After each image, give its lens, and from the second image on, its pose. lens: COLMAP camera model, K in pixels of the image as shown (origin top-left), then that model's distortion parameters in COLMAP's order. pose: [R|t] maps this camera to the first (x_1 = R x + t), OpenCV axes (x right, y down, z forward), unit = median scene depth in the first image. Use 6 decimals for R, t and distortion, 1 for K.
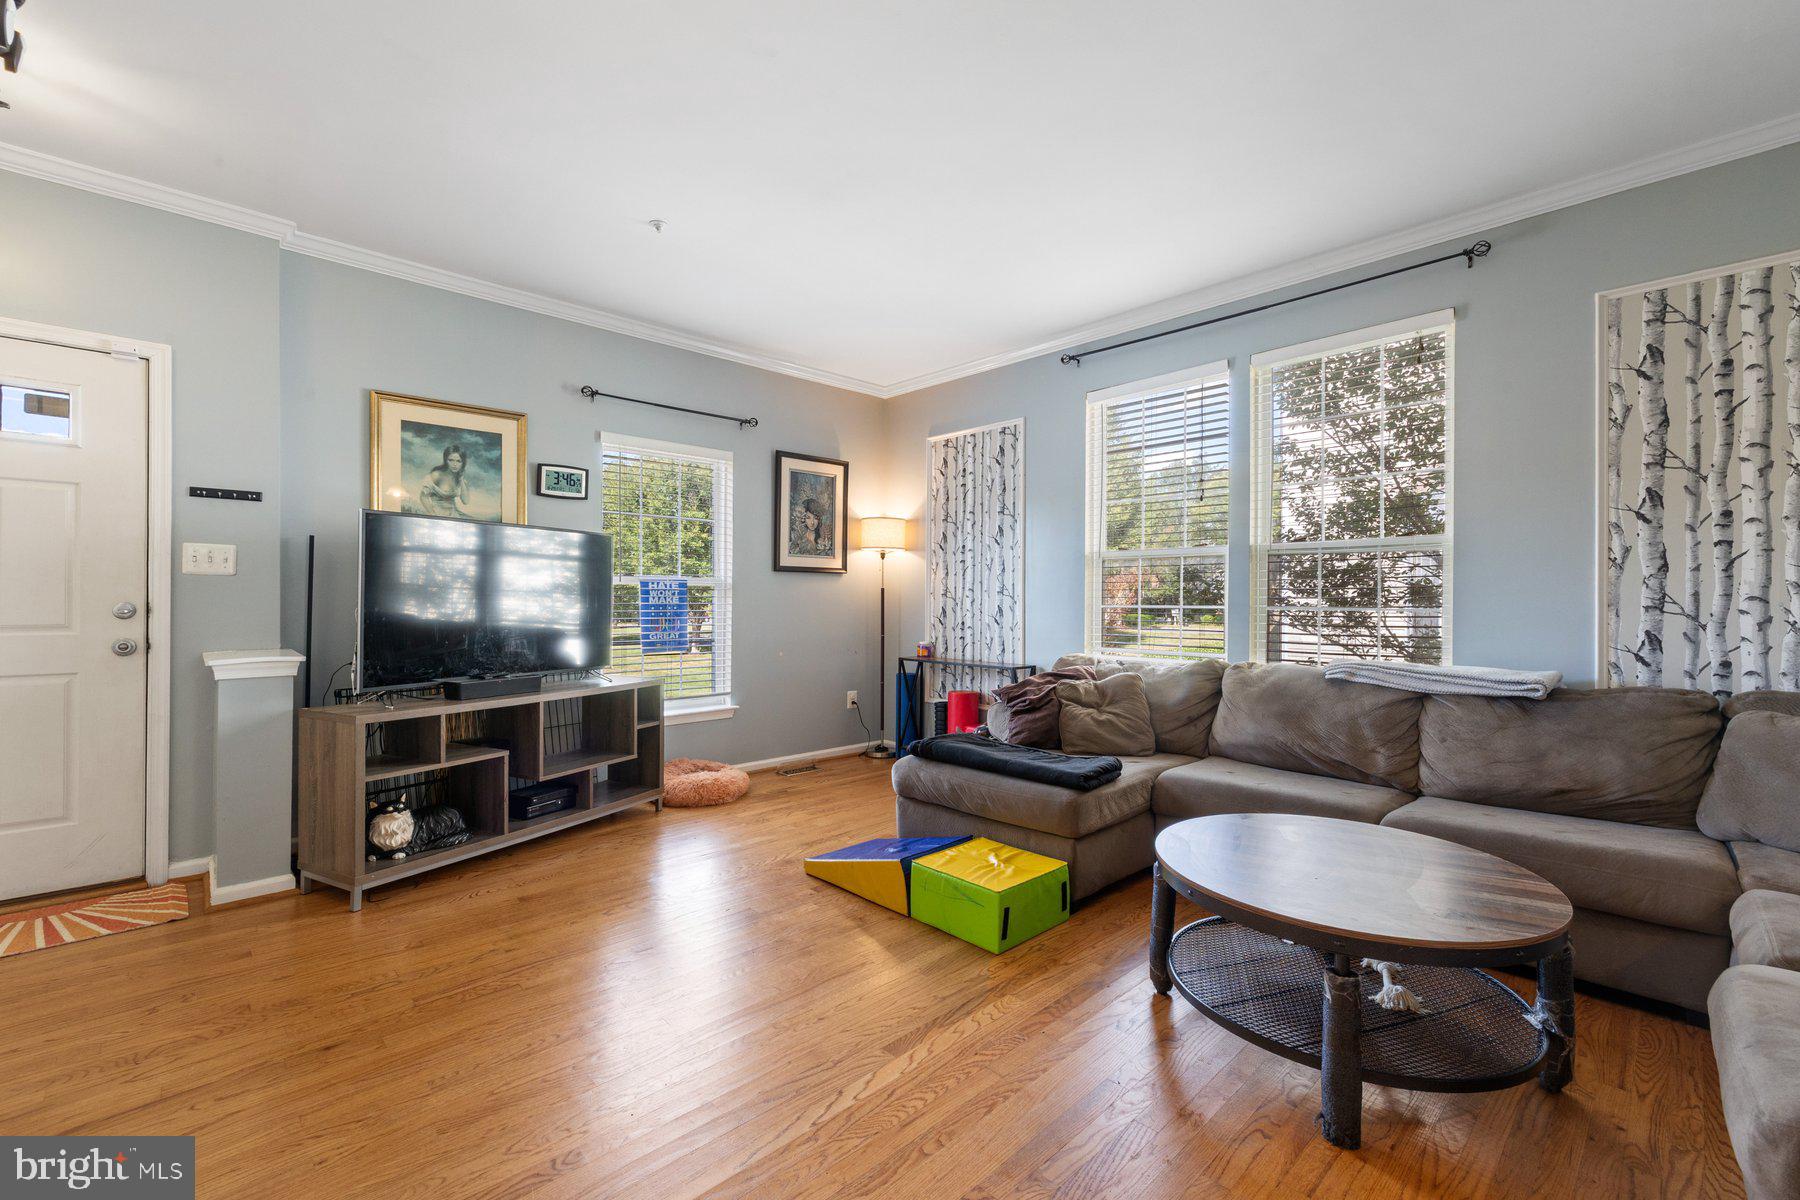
lens RADIAL K [[753.5, 0, 900.0], [0, 753.5, 600.0], [0, 0, 1]] dist [0.003539, 0.000285]
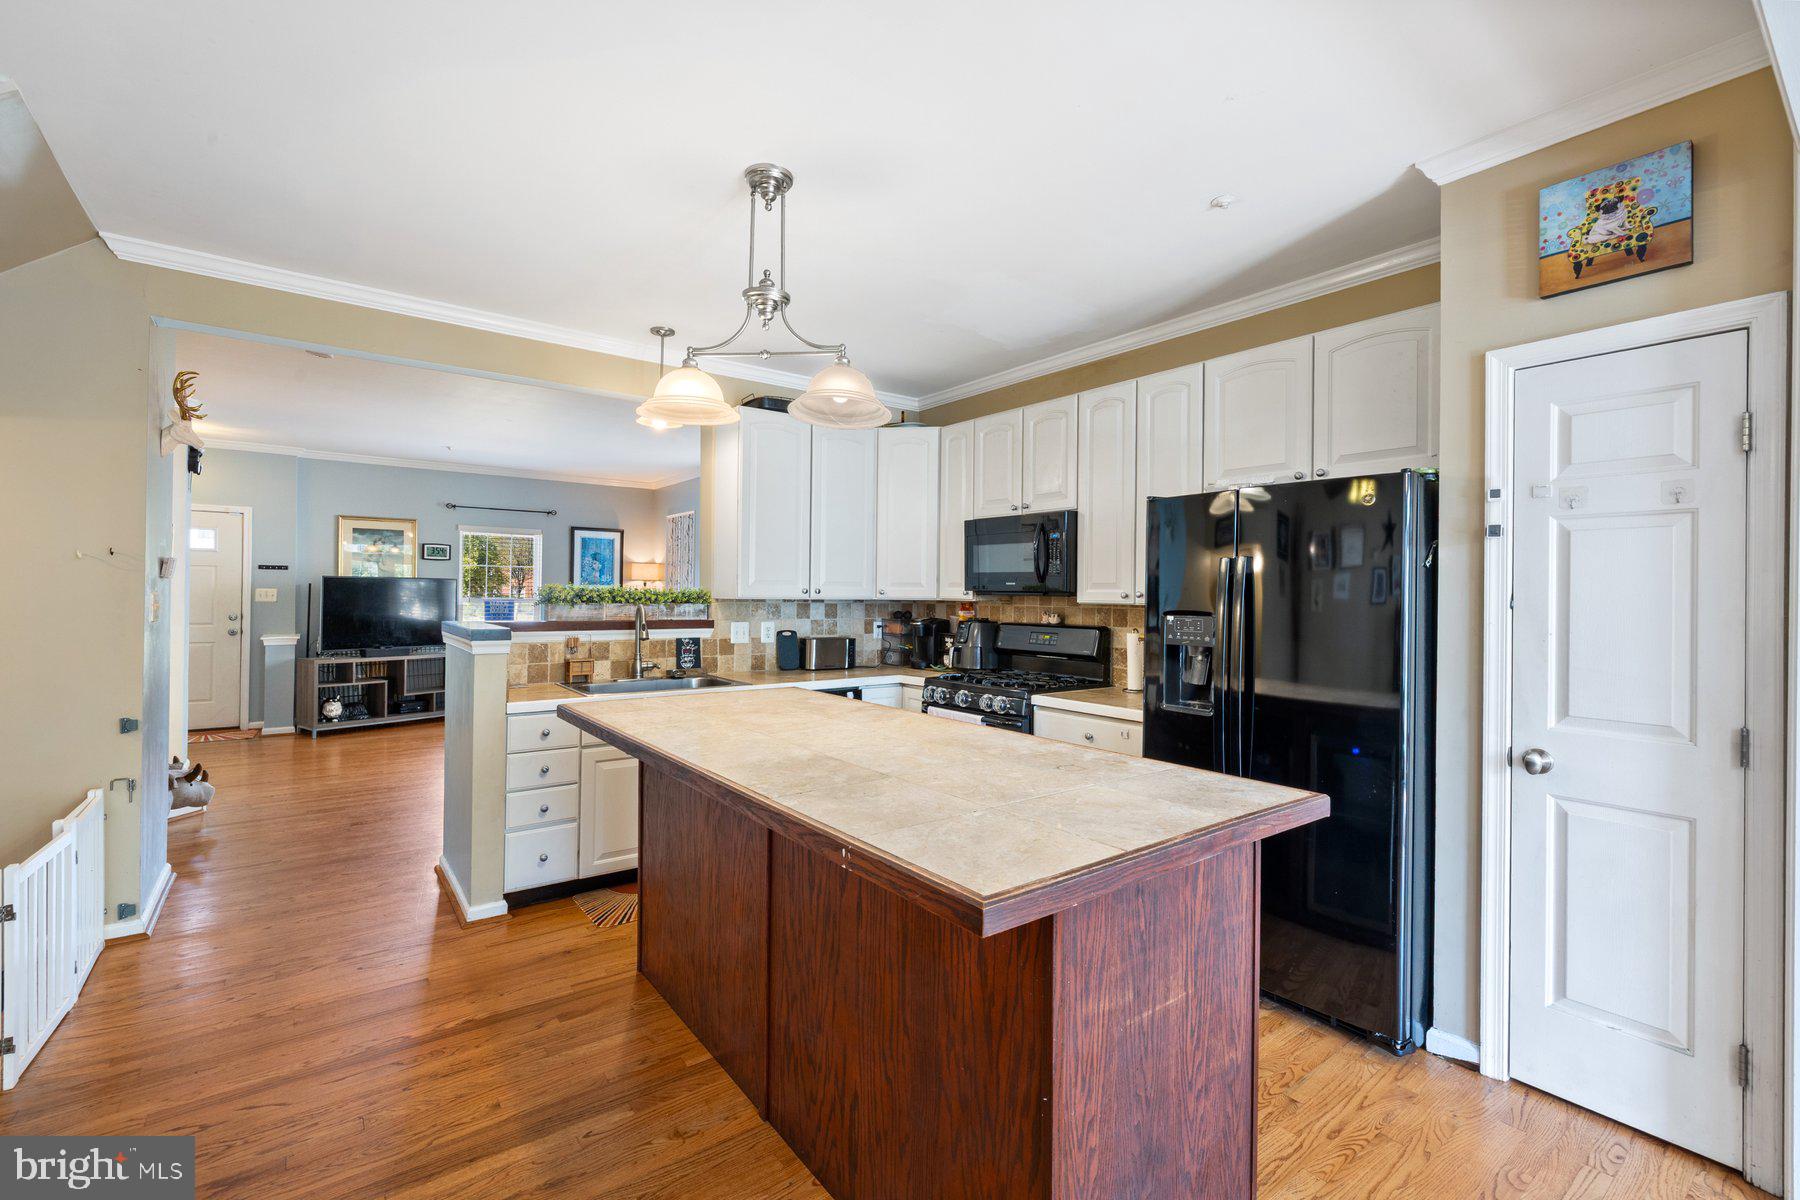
lens RADIAL K [[759.1, 0, 900.0], [0, 759.1, 600.0], [0, 0, 1]] dist [0.002261, -0.000011]
pose [[0.994206, 0.008961, -0.107118, 0.956603], [-0.008336, 0.999946, 0.006285, -0.051541], [0.107169, -0.005356, 0.994226, -0.839291]]
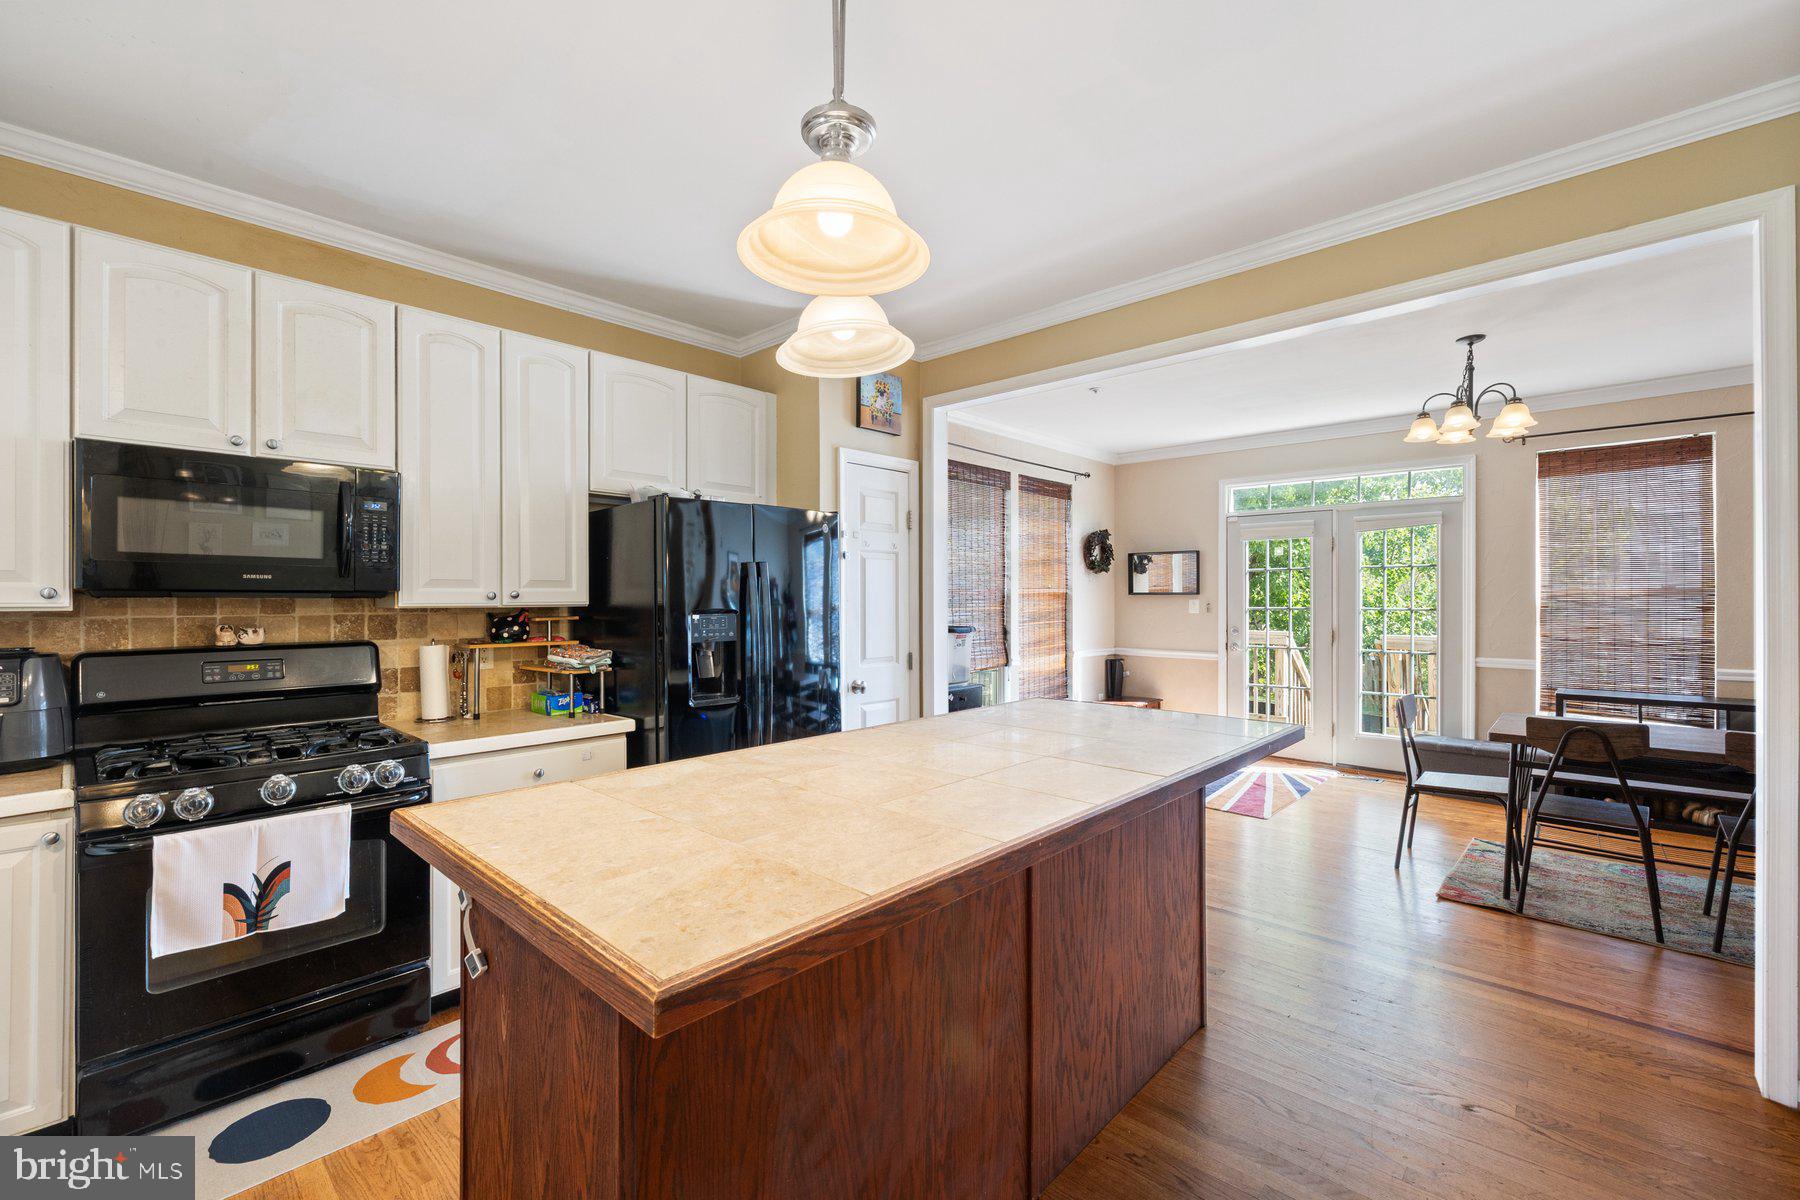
lens RADIAL K [[761.6, 0, 900.0], [0, 761.6, 600.0], [0, 0, 1]] dist [0.000775, -0.000503]
pose [[-0.050554, -0.006026, 0.998703, 0.431878], [0.002997, 0.999976, 0.006186, -0.052482], [-0.998717, 0.003306, -0.050535, -0.304833]]
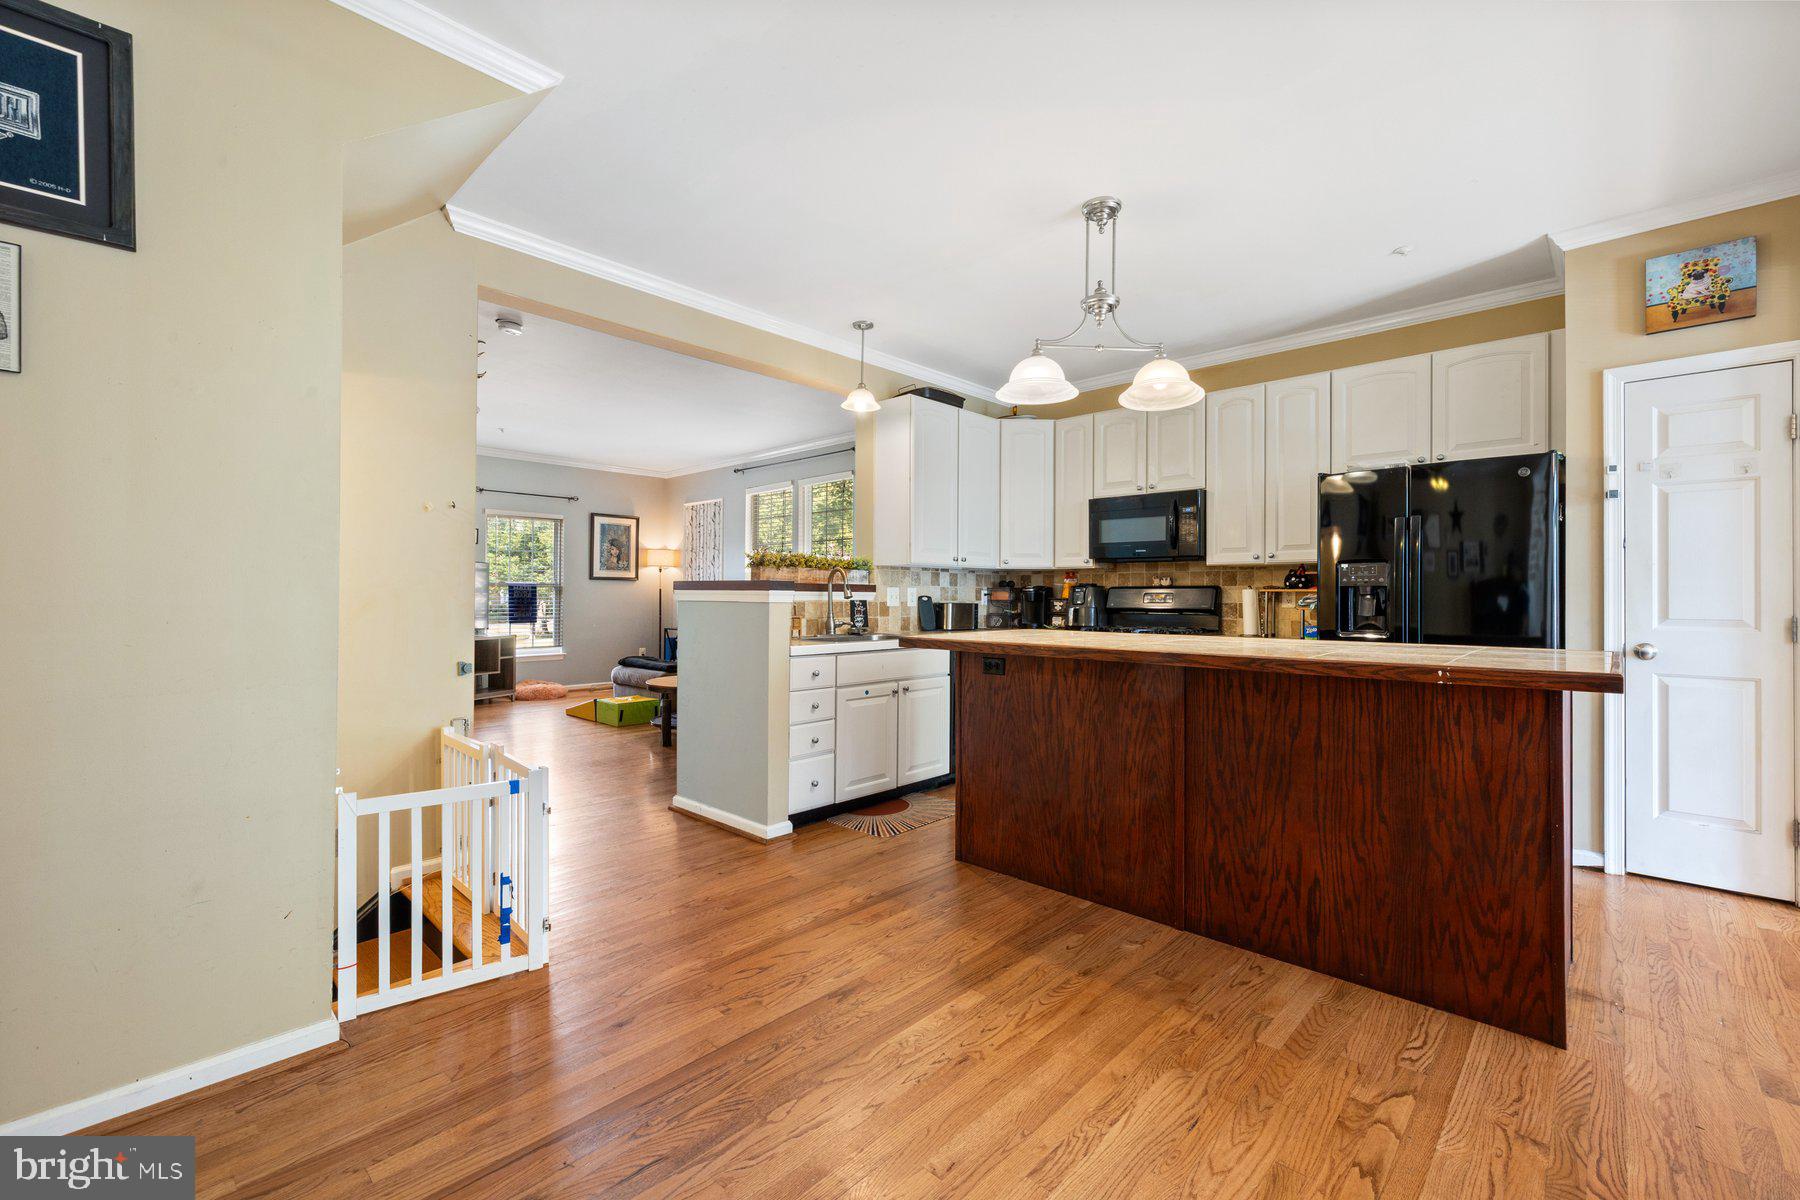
lens RADIAL K [[738.7, 0, 900.0], [0, 738.7, 600.0], [0, 0, 1]] dist [0.000618, 0.000087]
pose [[0.998532, 0.001226, 0.054154, 0.571753], [-0.001469, 0.999989, 0.004444, 0.002084], [-0.054148, -0.004517, 0.998523, -0.965208]]
